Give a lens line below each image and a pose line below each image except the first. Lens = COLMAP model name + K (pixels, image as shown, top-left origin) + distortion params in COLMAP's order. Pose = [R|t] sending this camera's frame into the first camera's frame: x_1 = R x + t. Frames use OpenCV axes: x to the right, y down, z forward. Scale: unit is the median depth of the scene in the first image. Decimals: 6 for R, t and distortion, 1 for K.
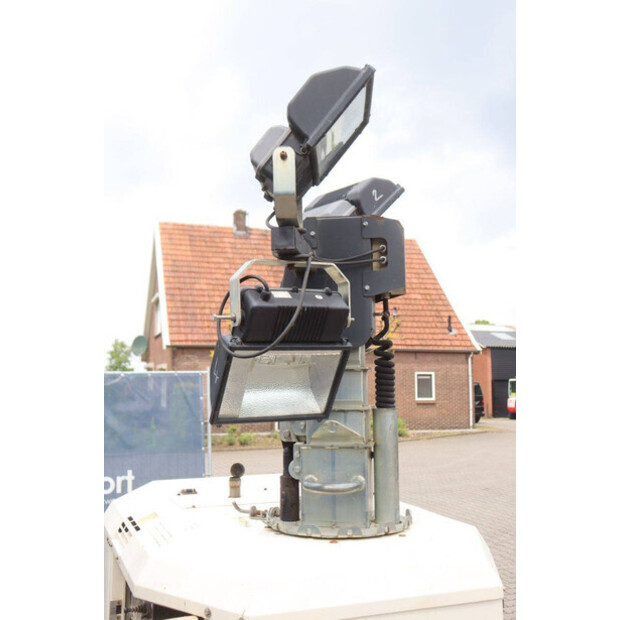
lens RADIAL K [[751.6, 0, 310.0], [0, 751.6, 308.5], [0, 0, 1]] dist [-0.017097, 0.000000]
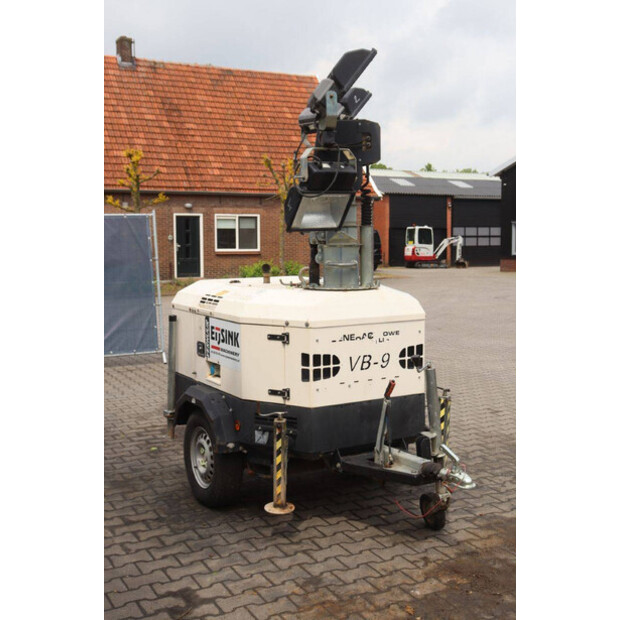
lens RADIAL K [[825.0, 0, 309.5], [0, 825.0, 310.7], [0, 0, 1]] dist [0.113966, 0.000000]
pose [[0.989599, -0.016607, 0.142892, -0.332426], [-0.011007, 0.981661, 0.190317, -0.048530], [-0.143432, -0.189910, 0.971268, -0.998691]]
